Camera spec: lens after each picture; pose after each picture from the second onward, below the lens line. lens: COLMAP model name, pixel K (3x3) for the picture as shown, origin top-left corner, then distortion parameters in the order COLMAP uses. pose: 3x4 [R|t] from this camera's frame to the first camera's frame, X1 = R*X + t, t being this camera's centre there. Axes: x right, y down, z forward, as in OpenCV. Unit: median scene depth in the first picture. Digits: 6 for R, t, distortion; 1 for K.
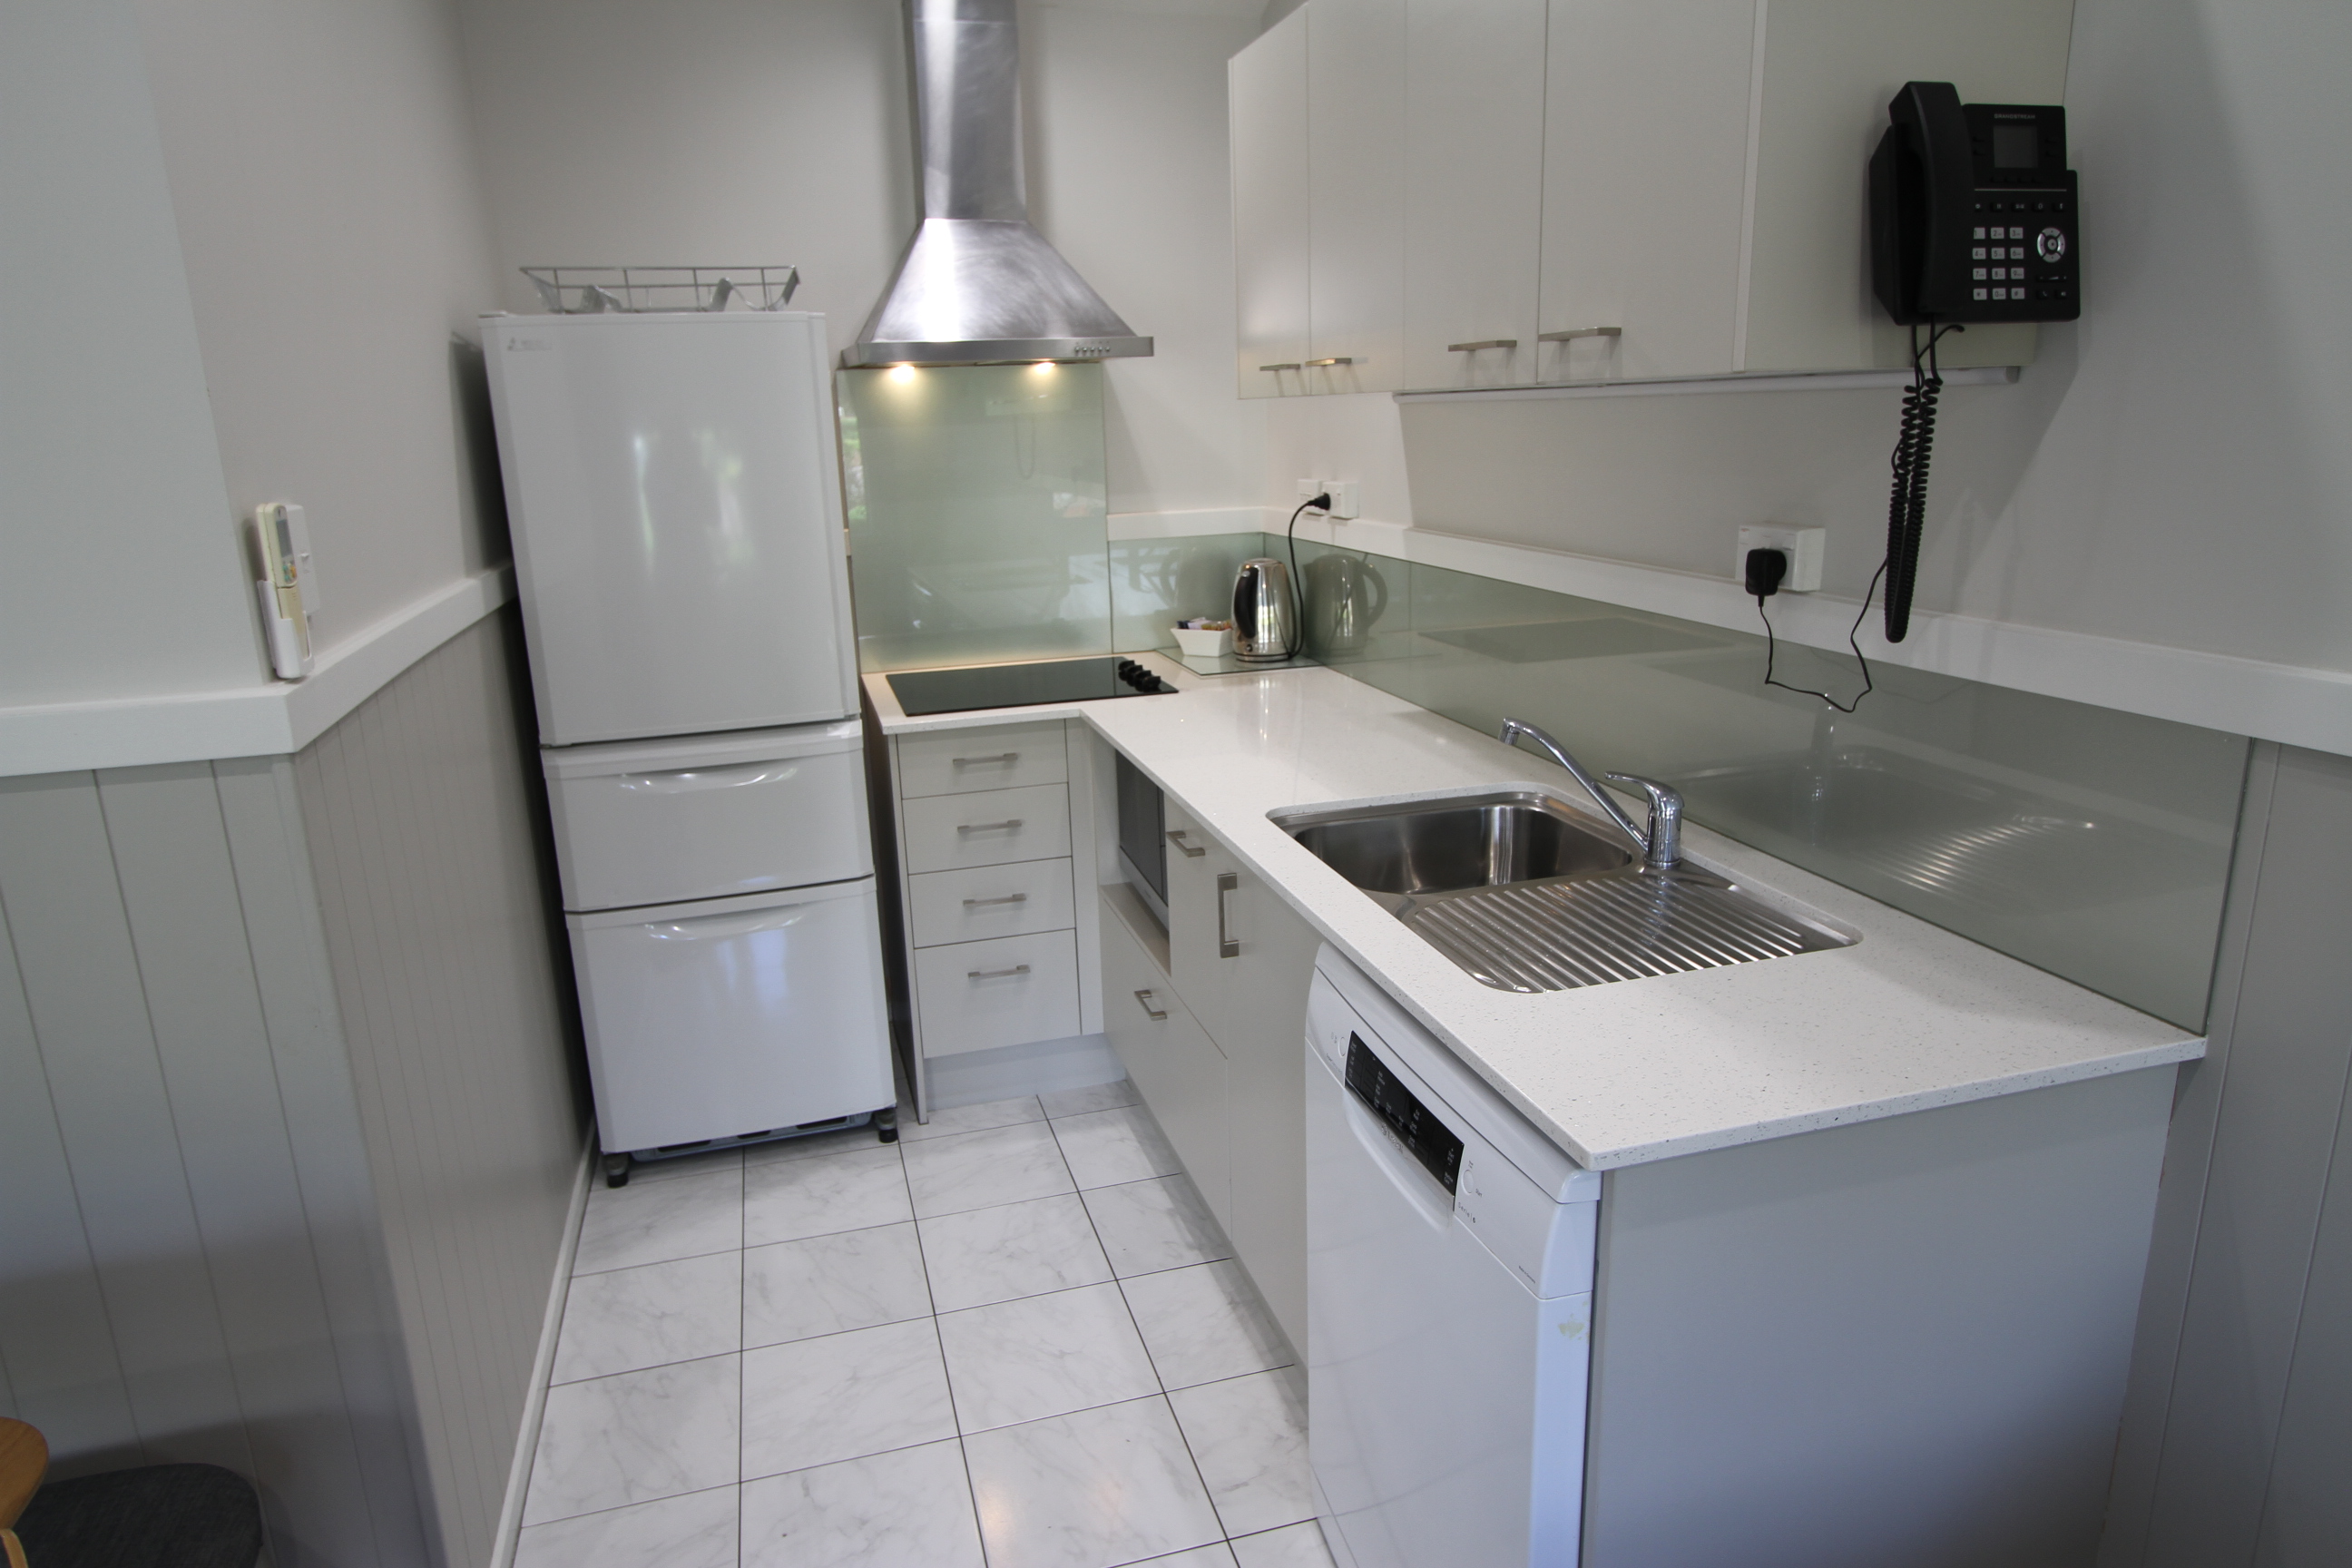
lens RADIAL K [[1430.3, 0, 1176.0], [0, 1430.3, 784.0], [0, 0, 1]] dist [-0.004917, -0.001280]
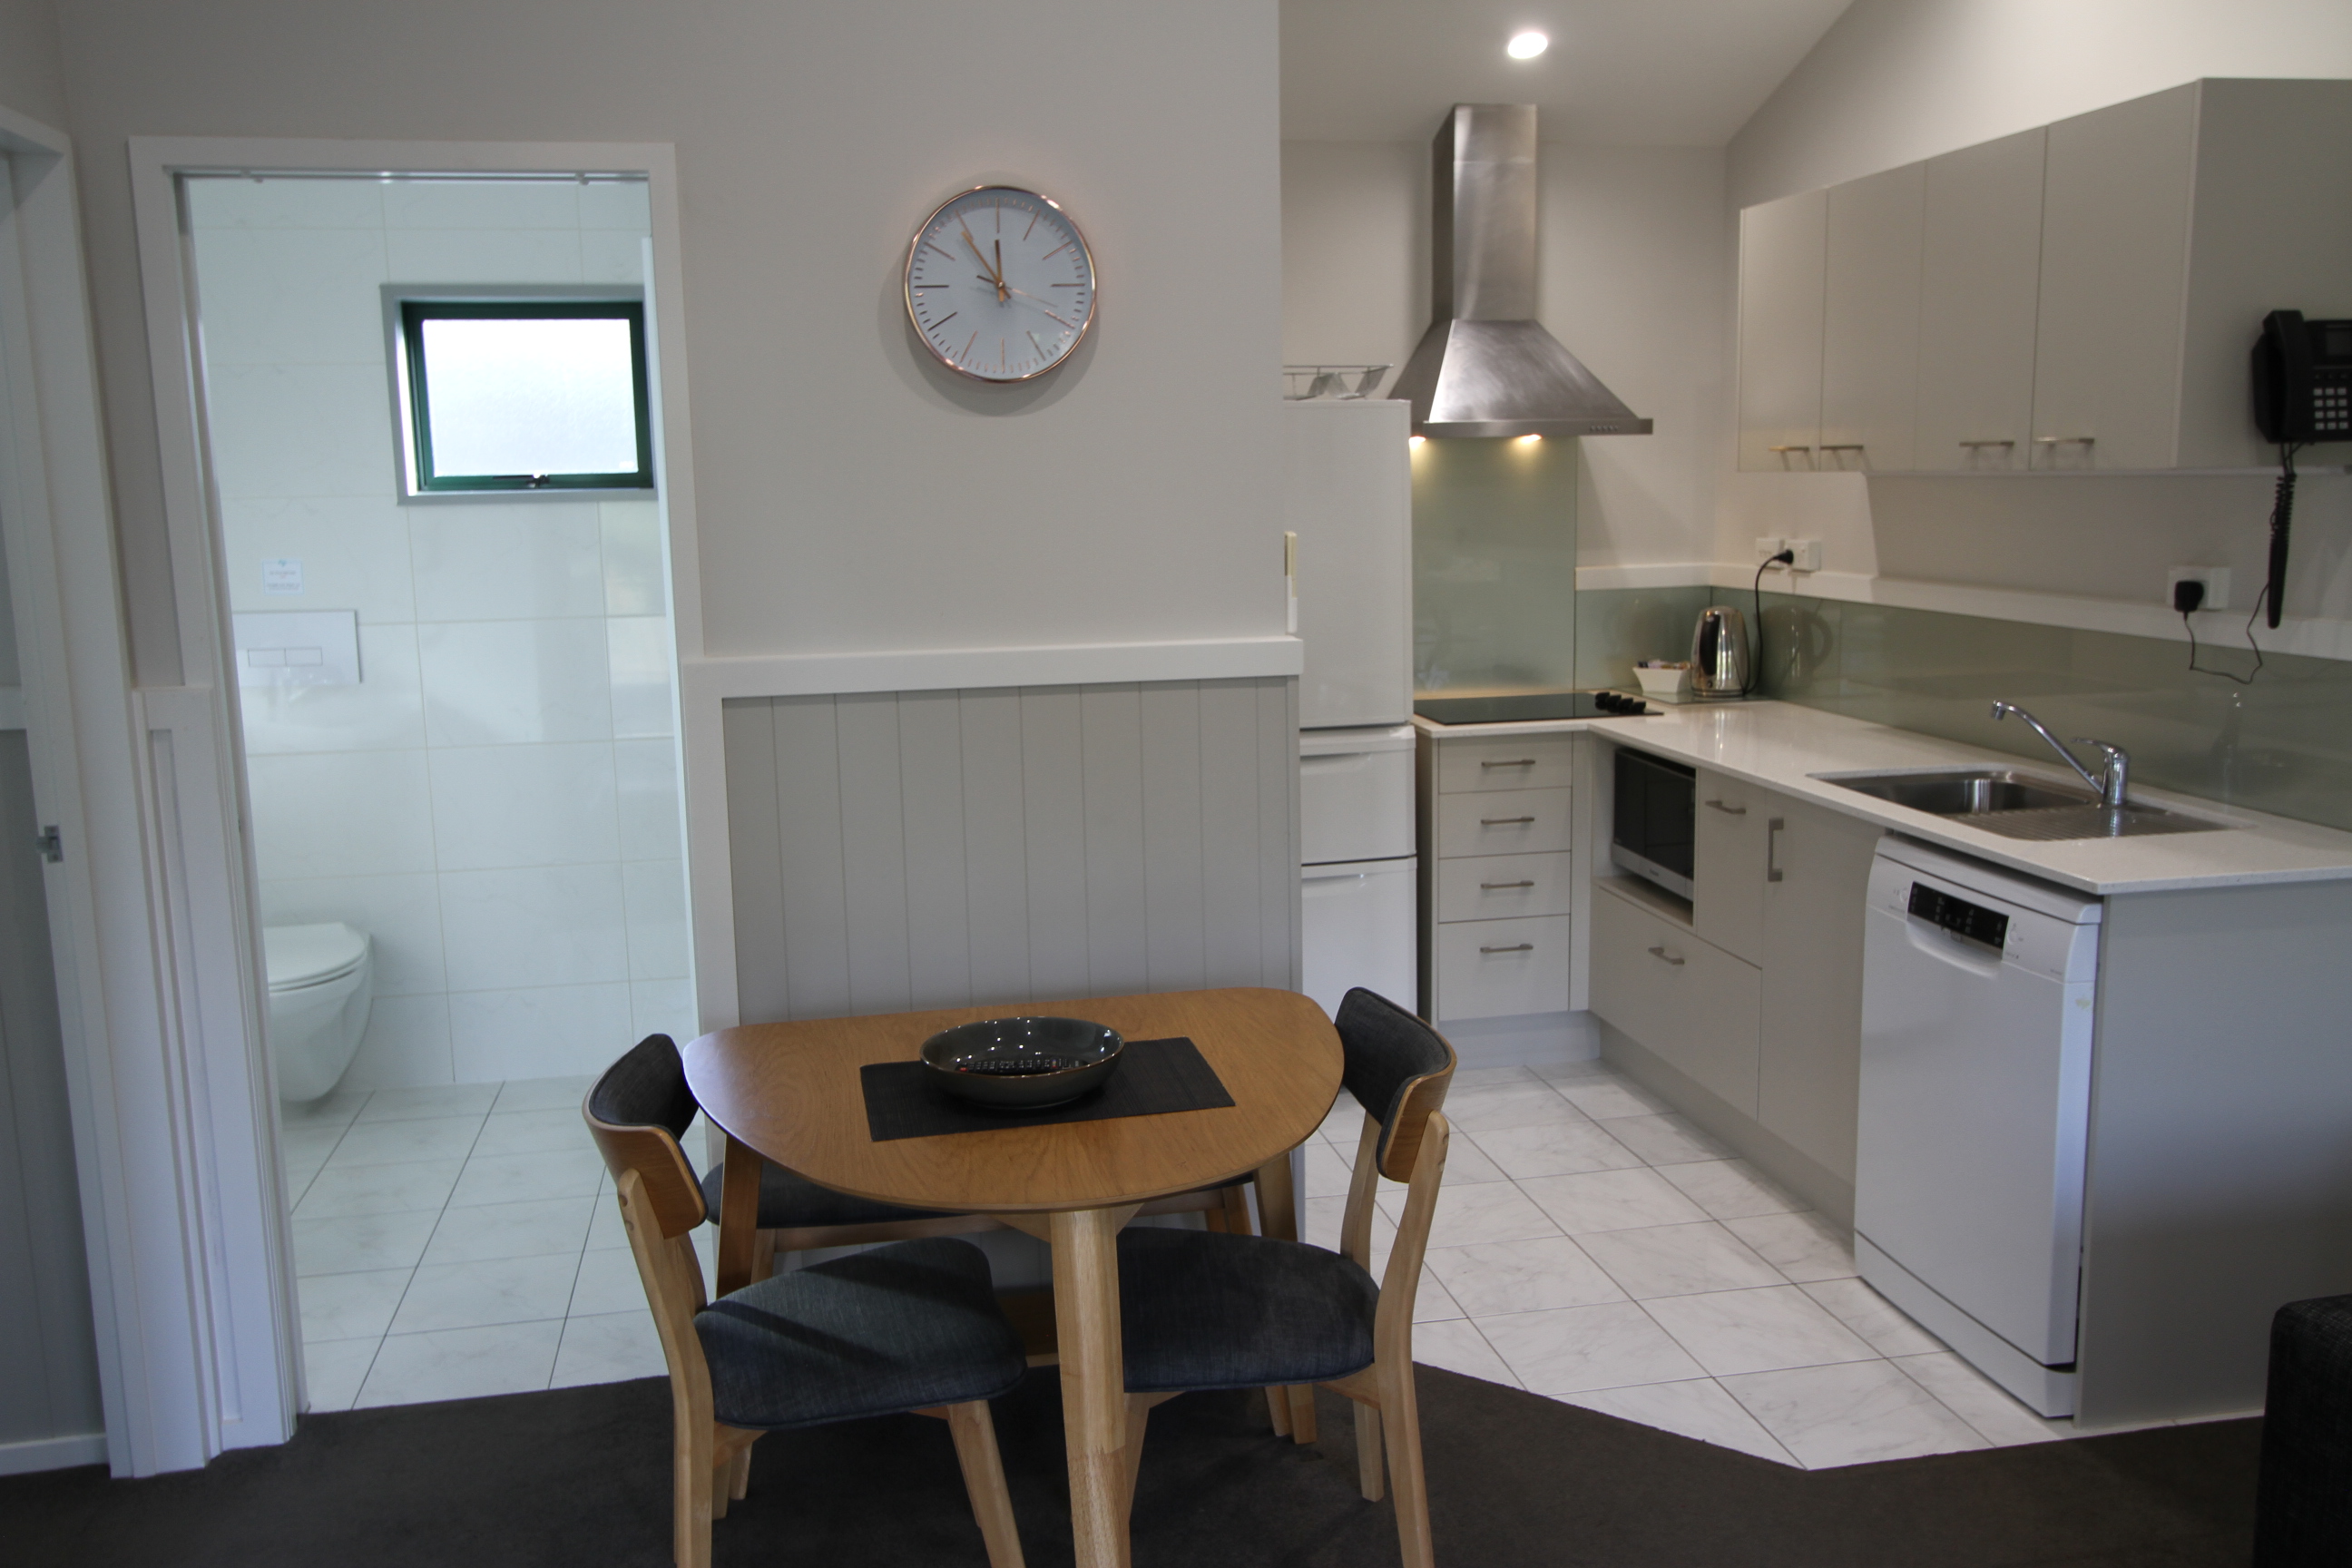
lens RADIAL K [[1945.9, 0, 1176.0], [0, 1945.9, 784.0], [0, 0, 1]] dist [0.003208, 0.014111]
pose [[0.996308, 0.025420, -0.082004, -0.336458], [-0.032833, 0.995368, -0.090360, 0.191012], [0.079327, 0.092719, 0.992527, -0.778742]]
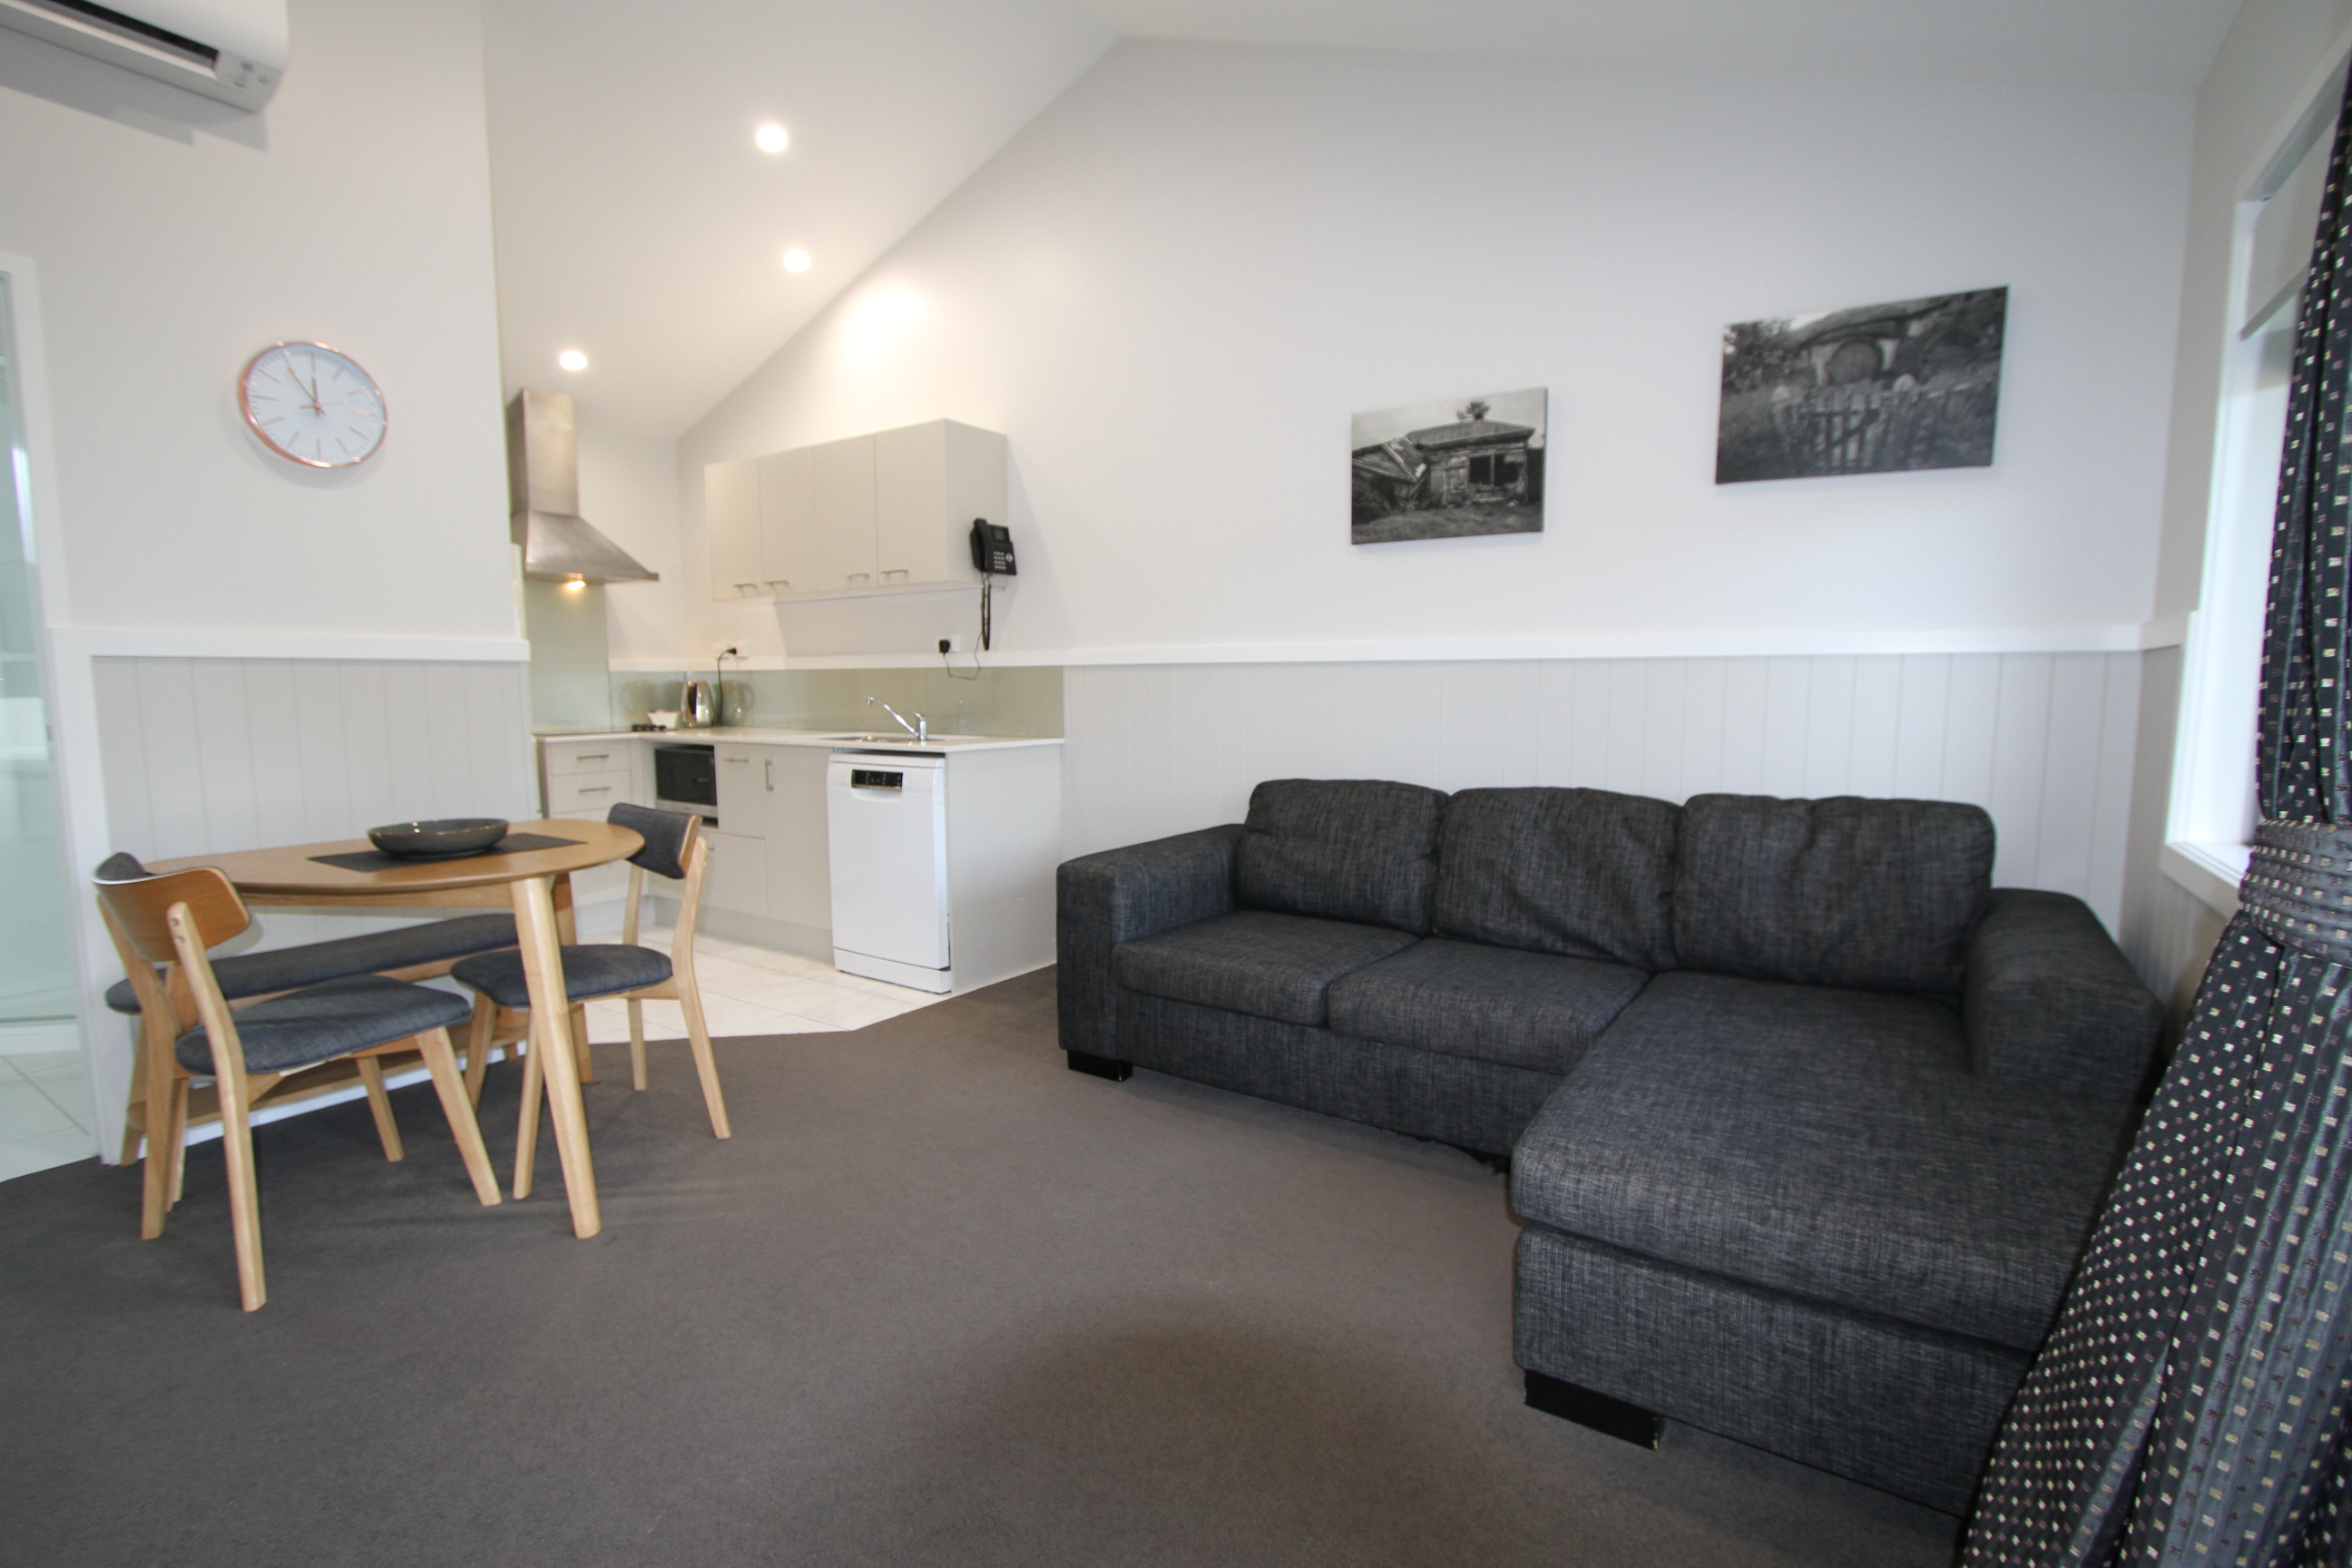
lens RADIAL K [[1082.4, 0, 1176.0], [0, 1082.4, 784.0], [0, 0, 1]] dist [-0.016708, -0.000203]
pose [[0.762129, -0.033596, 0.646553, -0.615492], [0.144741, 0.982218, -0.119576, 0.409261], [-0.631038, 0.184715, 0.753439, -0.894364]]
